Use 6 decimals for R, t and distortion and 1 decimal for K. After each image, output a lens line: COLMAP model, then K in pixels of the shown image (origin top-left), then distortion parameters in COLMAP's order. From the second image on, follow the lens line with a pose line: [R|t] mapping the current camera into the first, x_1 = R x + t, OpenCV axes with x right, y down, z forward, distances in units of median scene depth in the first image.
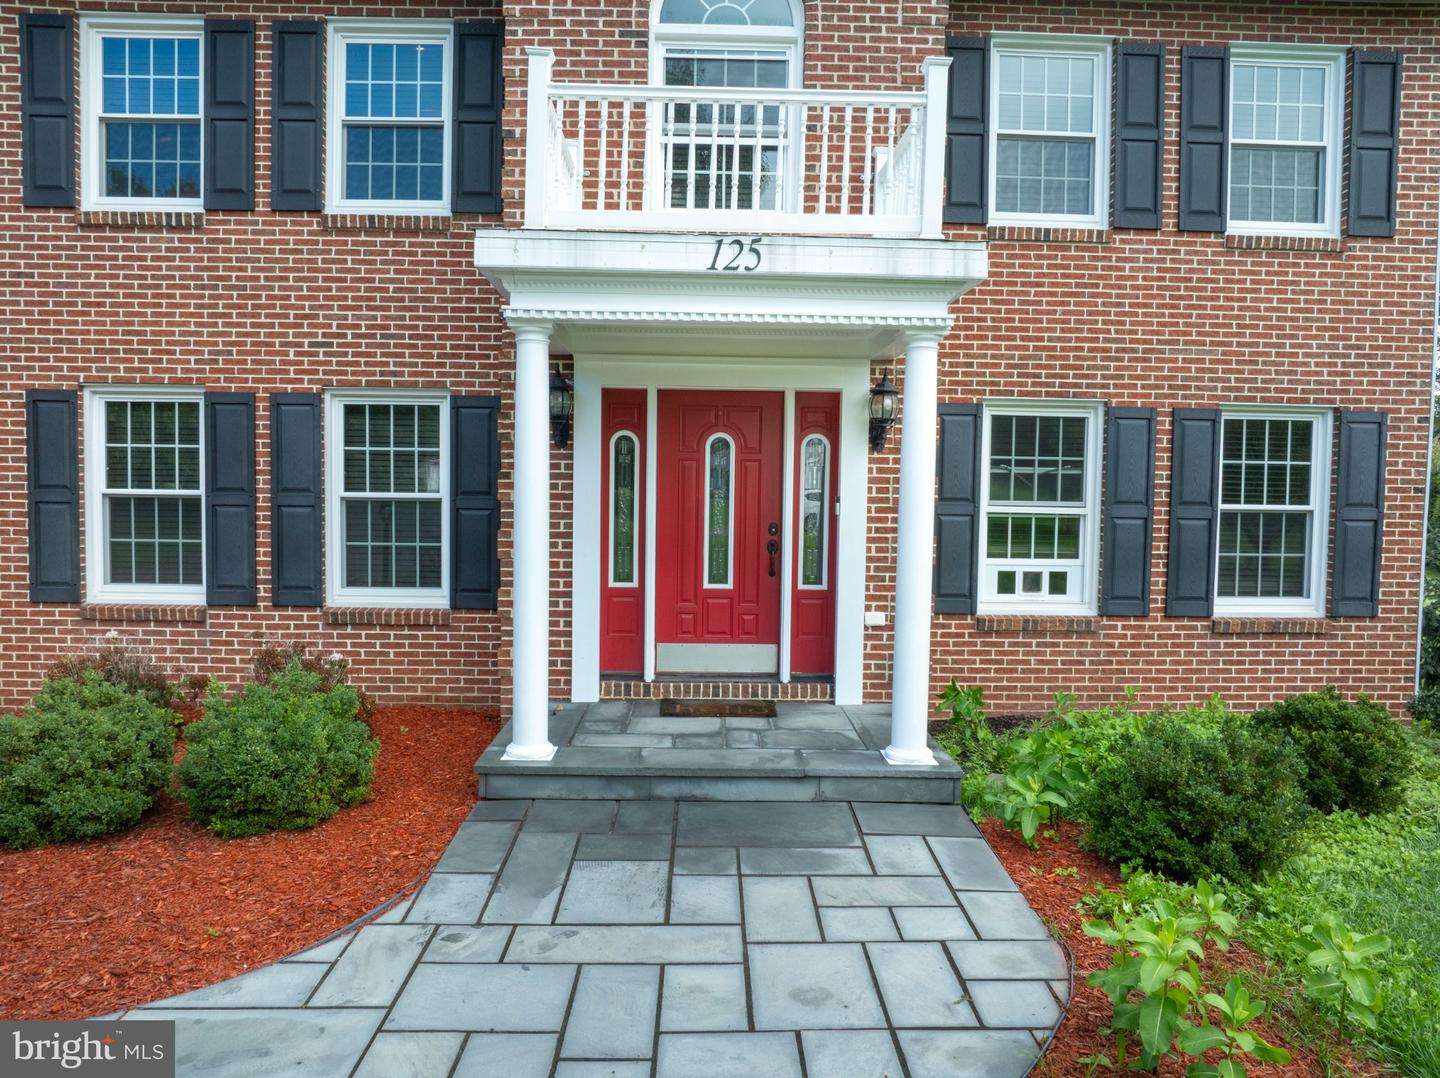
lens RADIAL K [[1011.6, 0, 720.0], [0, 1011.6, 539.0], [0, 0, 1]] dist [-0.036576, -0.002204]
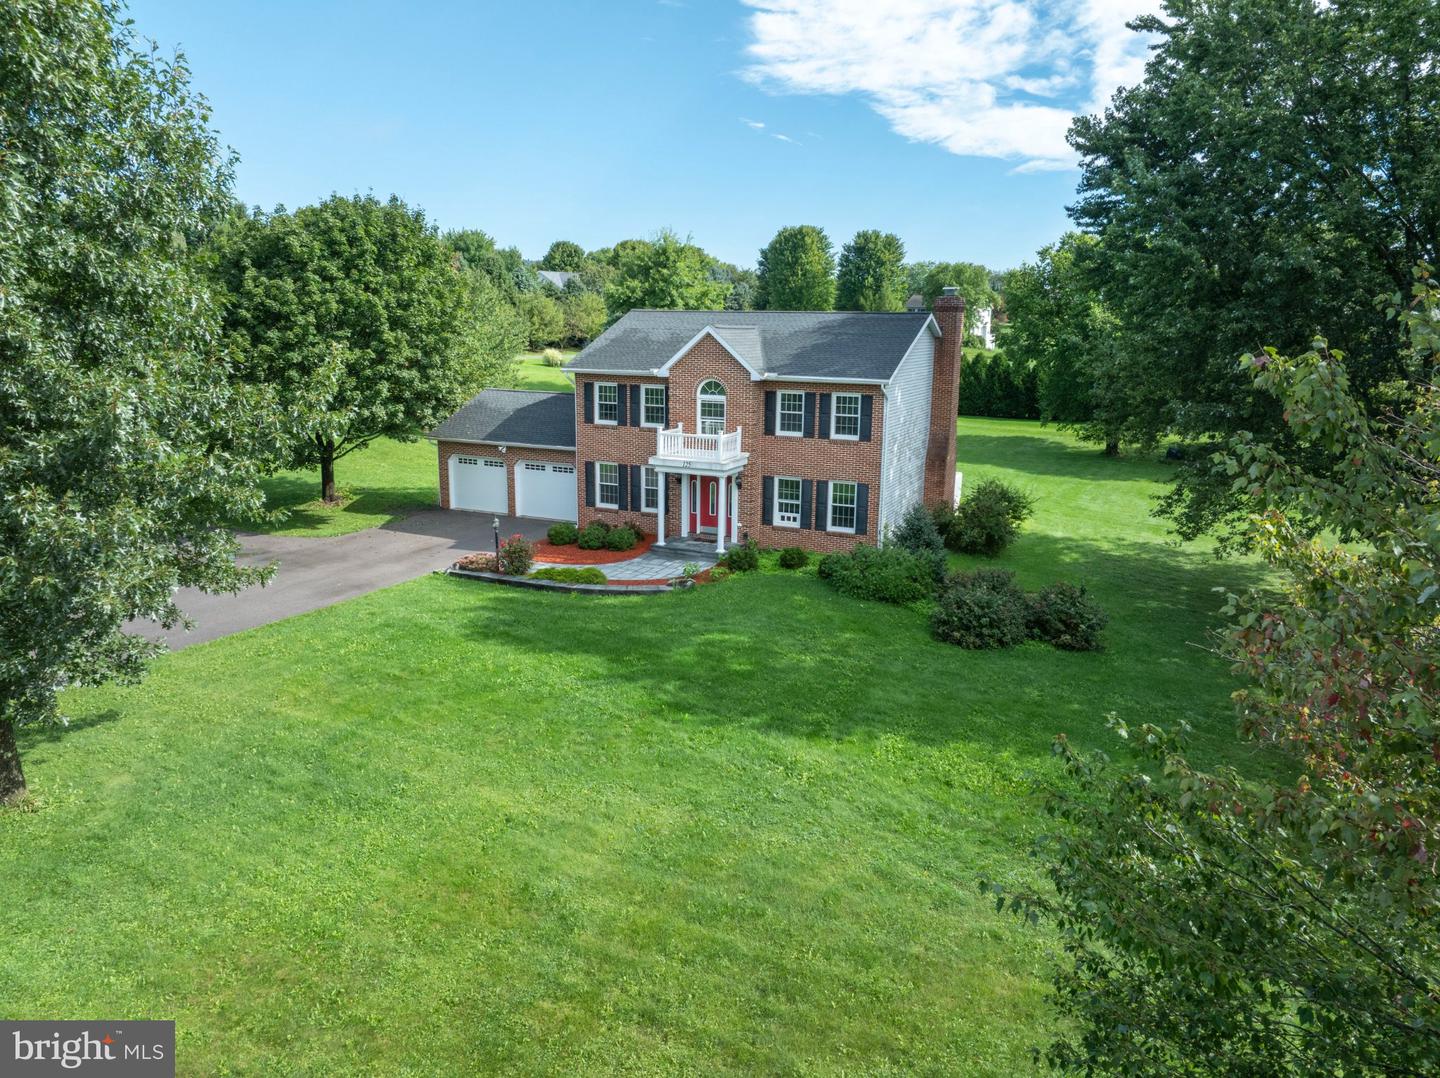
lens RADIAL K [[1006.2, 0, 720.0], [0, 1006.2, 539.0], [0, 0, 1]] dist [-0.006695, -0.001030]
pose [[0.893622, 0.092408, -0.439205, 1.975444], [-0.023517, 0.986871, 0.159788, -0.555420], [0.448205, -0.132461, 0.884063, -2.940433]]
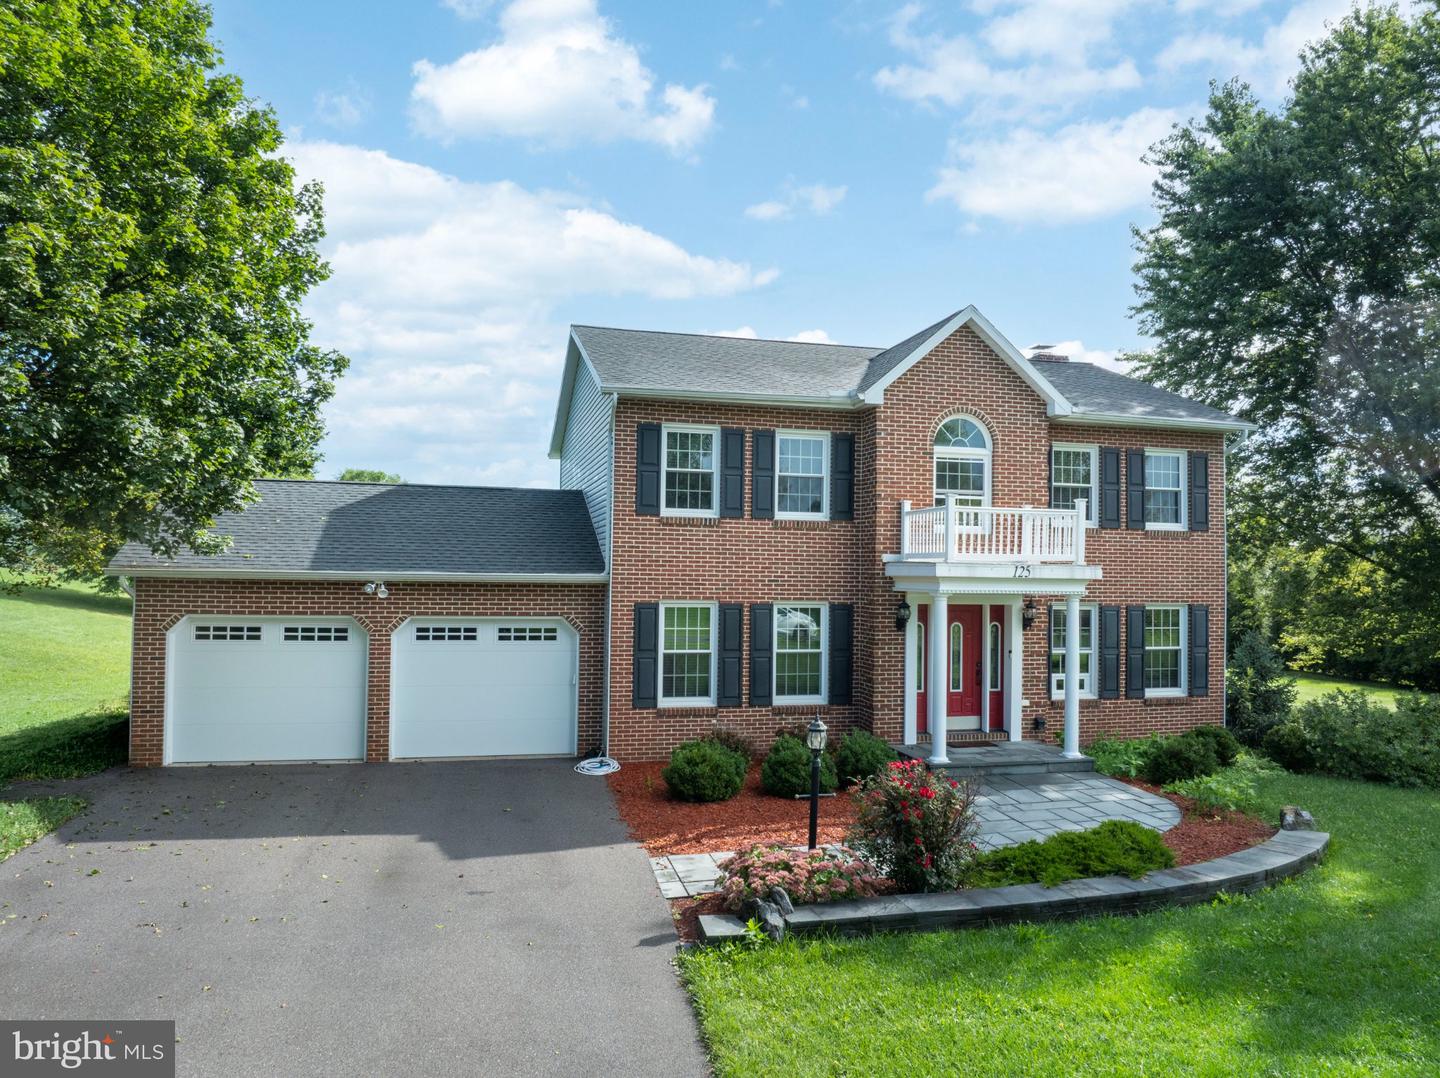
lens RADIAL K [[1011.6, 0, 720.0], [0, 1011.6, 539.0], [0, 0, 1]] dist [-0.036576, -0.002204]
pose [[0.975672, 0.006523, 0.219140, -0.966889], [0.011997, 0.996471, -0.083075, -0.104605], [-0.218908, 0.083683, 0.972150, -1.047738]]
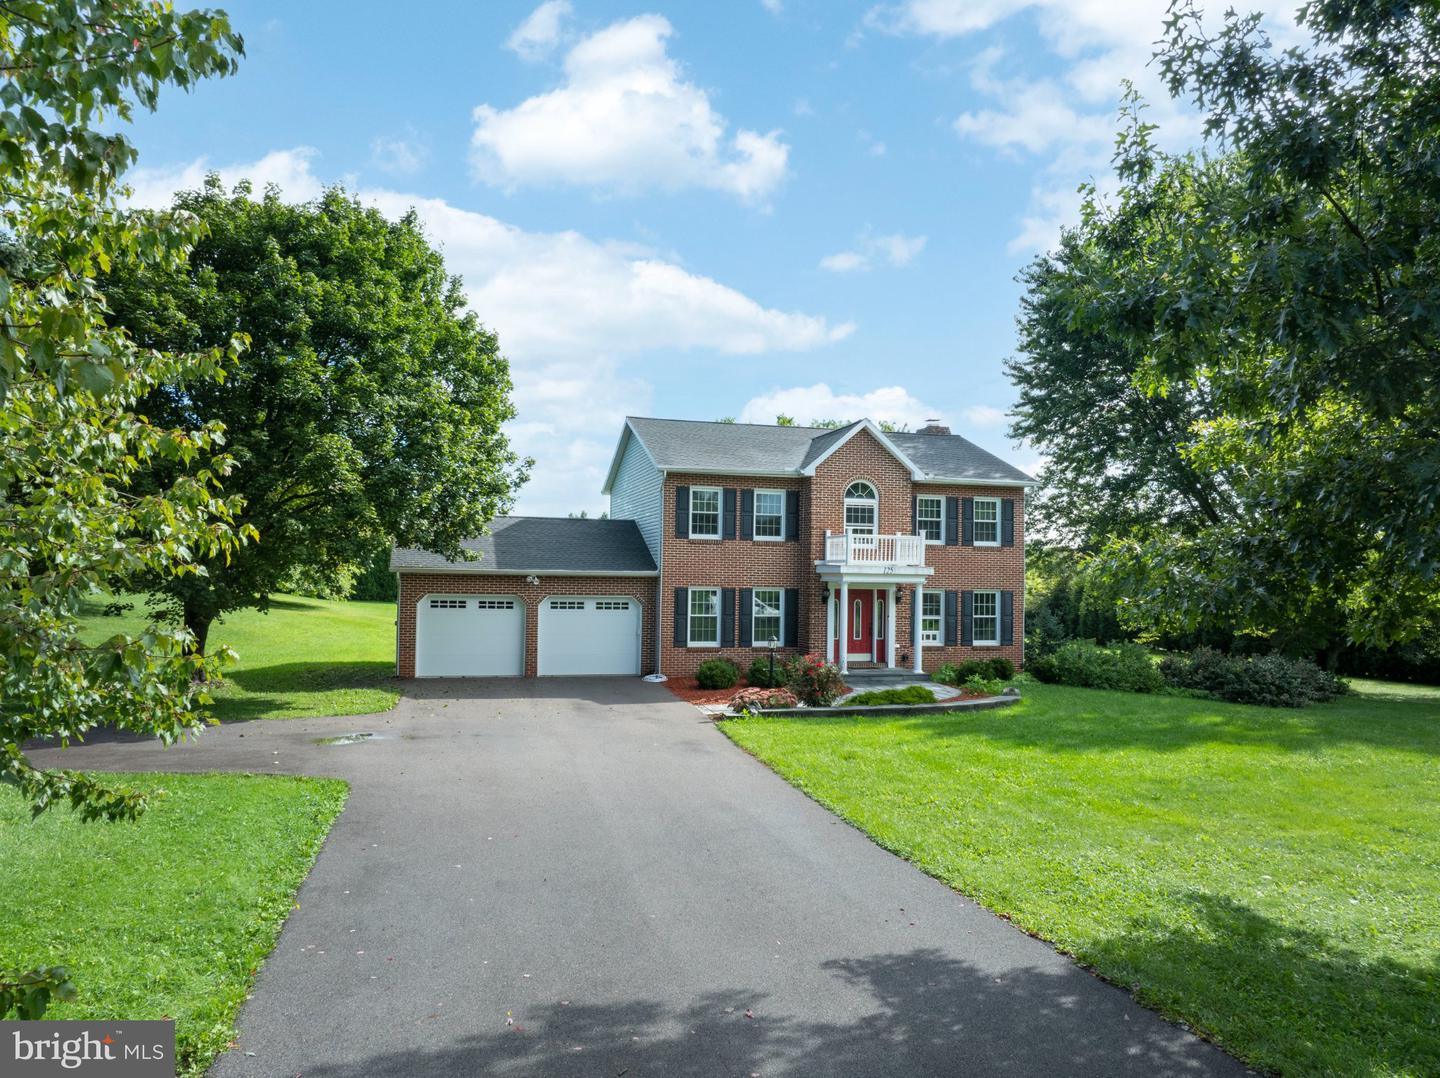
lens RADIAL K [[1011.6, 0, 720.0], [0, 1011.6, 539.0], [0, 0, 1]] dist [-0.036576, -0.002204]
pose [[0.970440, 0.008584, 0.241192, -1.405304], [0.011922, 0.996442, -0.083430, -0.017297], [-0.241050, 0.083840, 0.966885, -2.574797]]
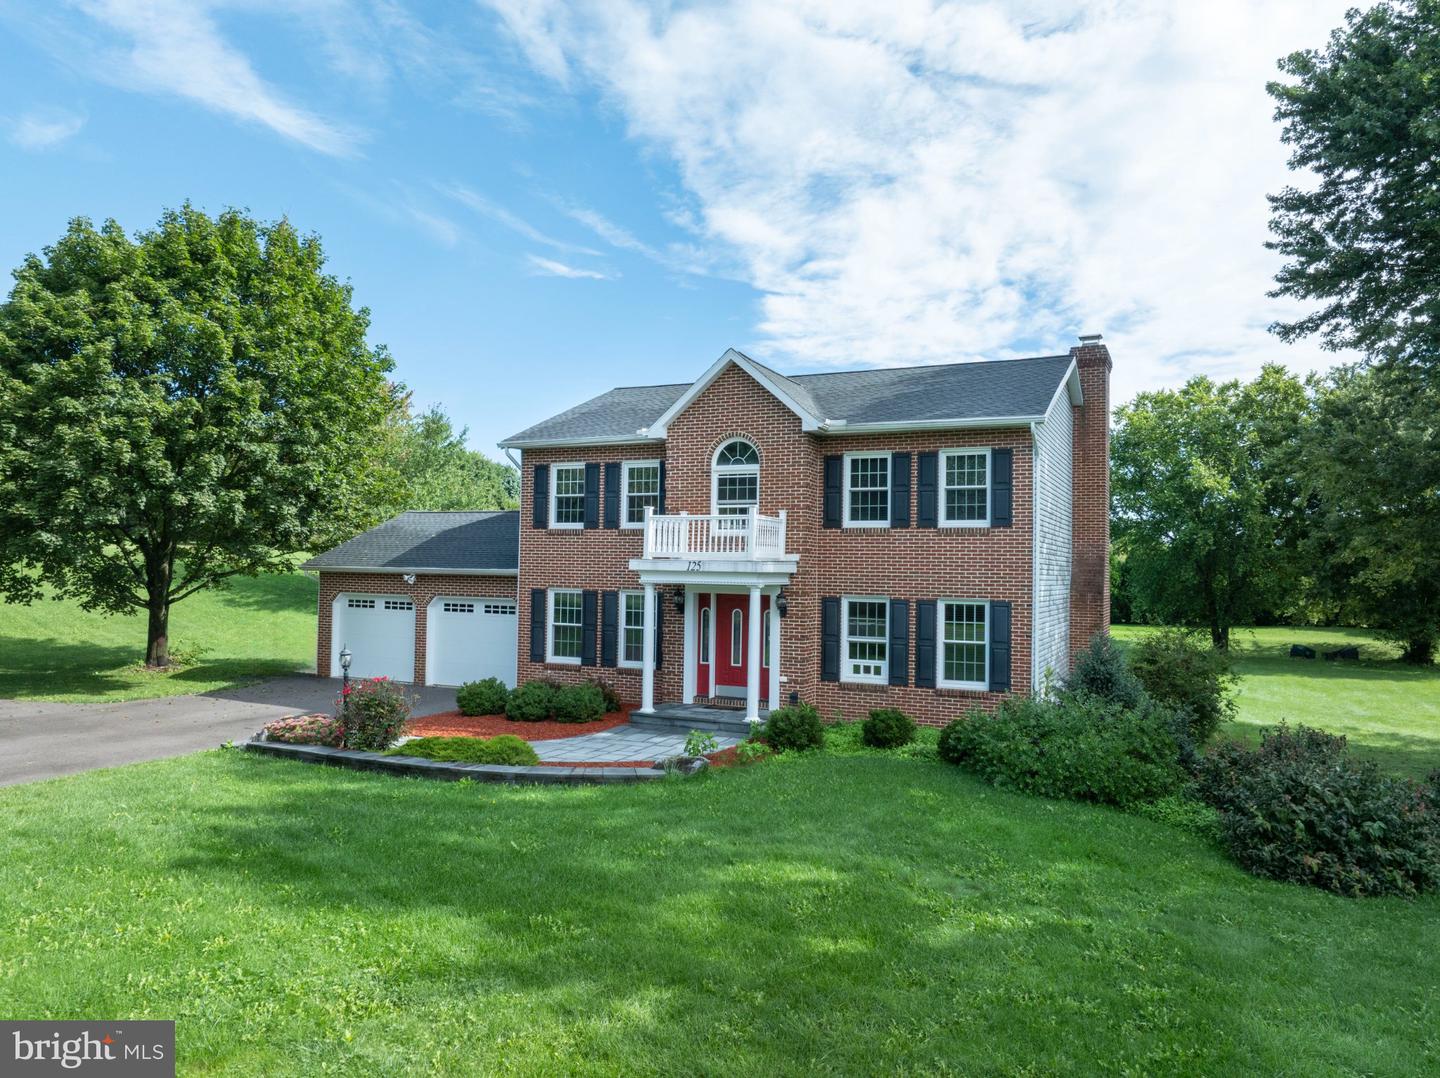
lens RADIAL K [[1011.6, 0, 720.0], [0, 1011.6, 539.0], [0, 0, 1]] dist [-0.036576, -0.002204]
pose [[0.892165, -0.013965, -0.451494, 1.148756], [-0.027620, 0.995965, -0.085384, -0.055980], [0.450865, 0.088647, 0.888179, -1.415731]]
